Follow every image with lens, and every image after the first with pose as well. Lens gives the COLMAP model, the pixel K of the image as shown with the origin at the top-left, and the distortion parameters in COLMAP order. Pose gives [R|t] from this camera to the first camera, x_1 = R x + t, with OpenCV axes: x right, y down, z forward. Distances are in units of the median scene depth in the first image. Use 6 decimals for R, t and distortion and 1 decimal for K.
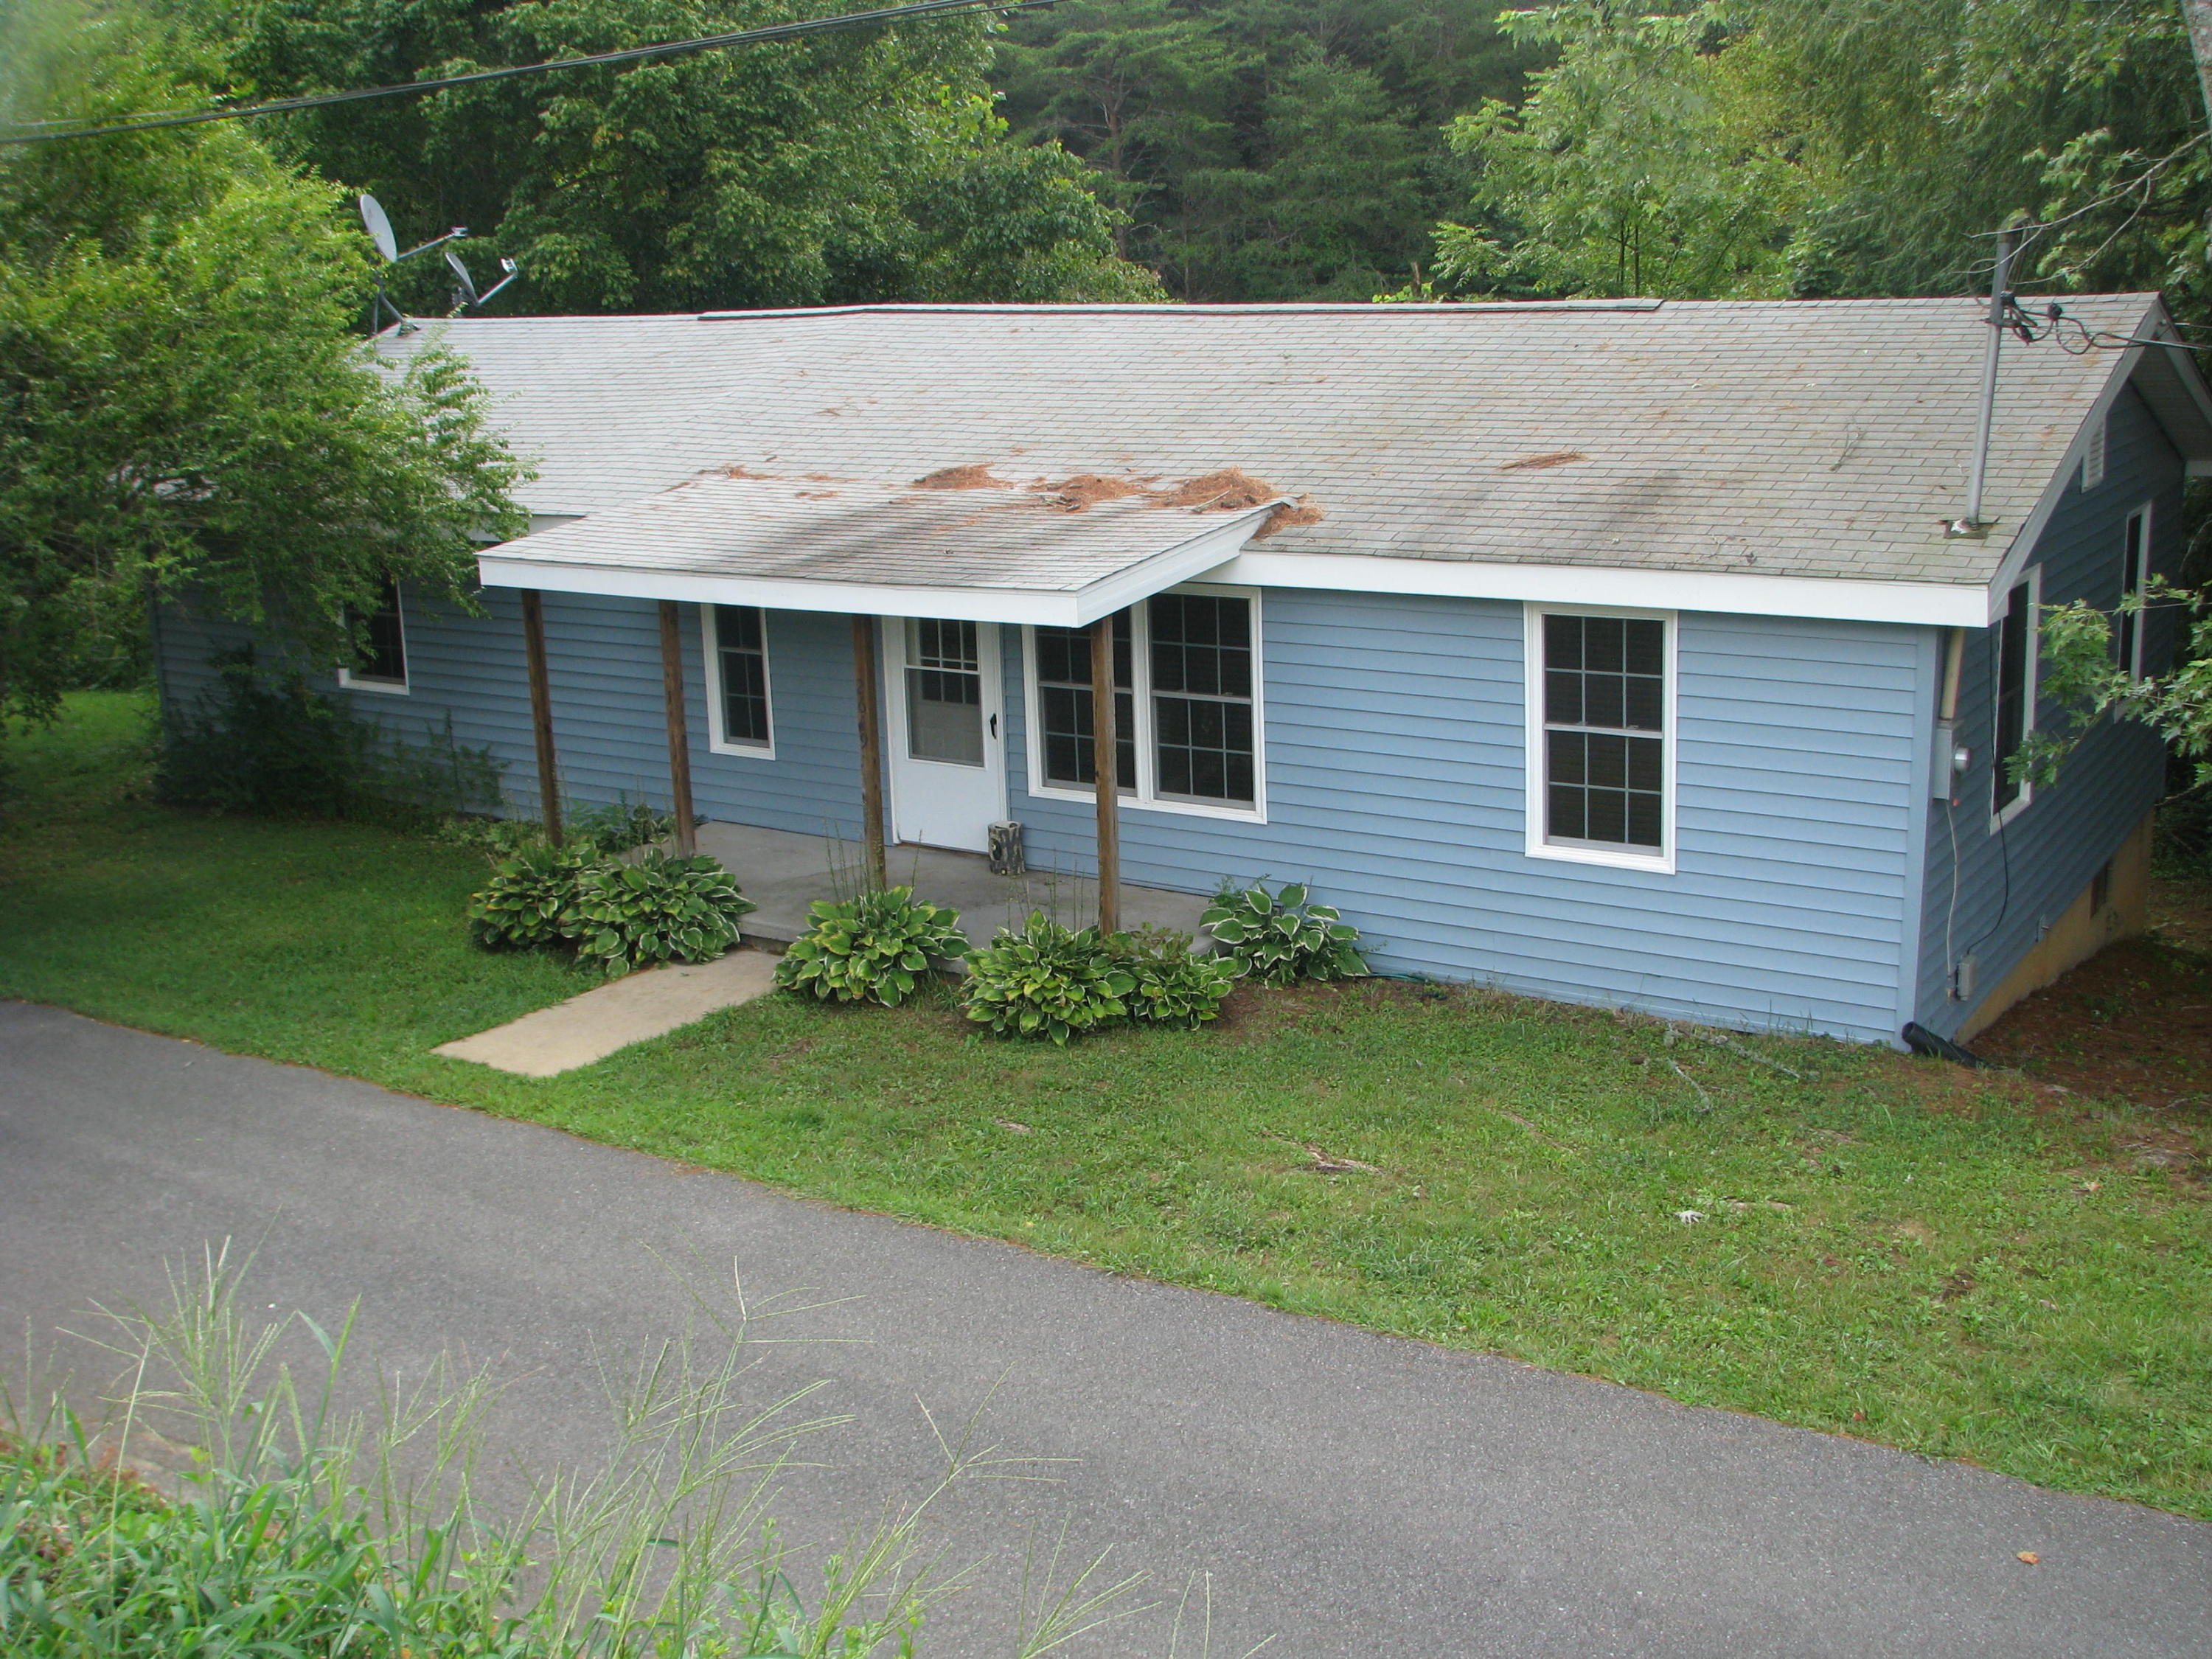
lens RADIAL K [[2356.2, 0, 1106.0], [0, 2356.2, 829.5], [0, 0, 1]] dist [-0.177247, 0.142725]
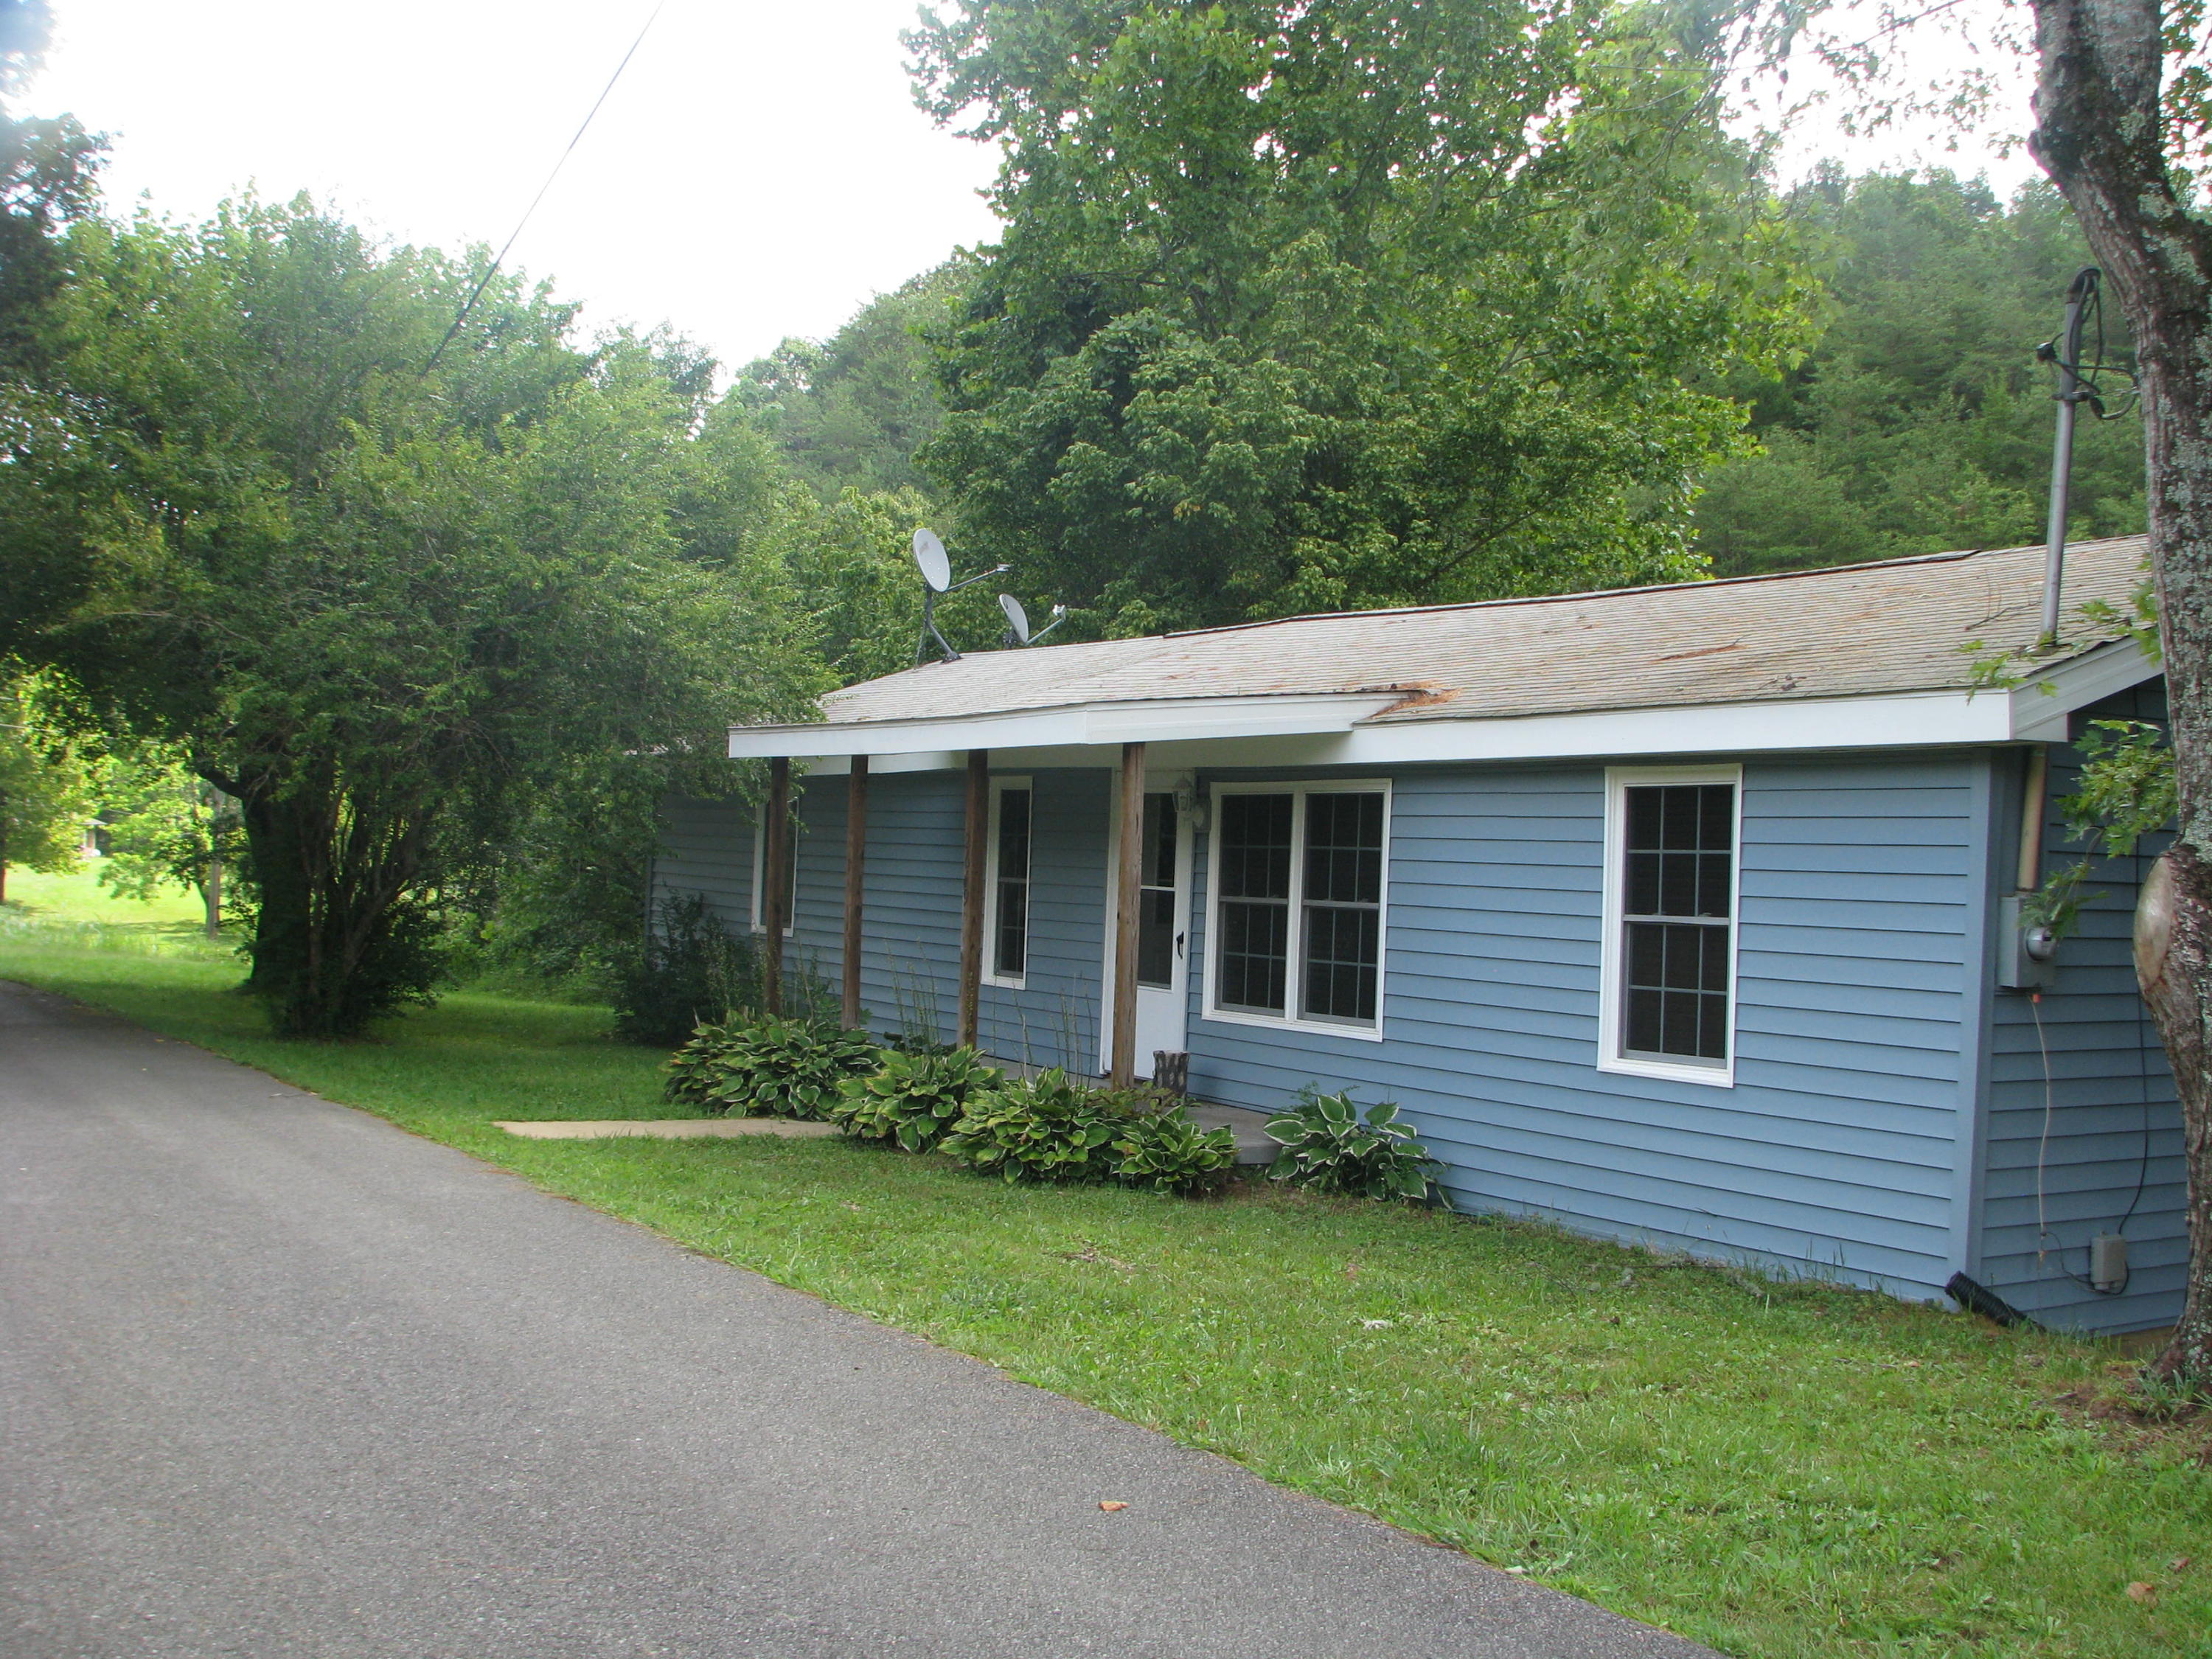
lens RADIAL K [[2356.2, 0, 1106.0], [0, 2356.2, 829.5], [0, 0, 1]] dist [-0.177247, 0.142725]
pose [[0.909541, 0.066968, -0.410184, 0.354435], [-0.169576, 0.960843, -0.219147, 0.141947], [0.379446, 0.268881, 0.885282, 0.148442]]
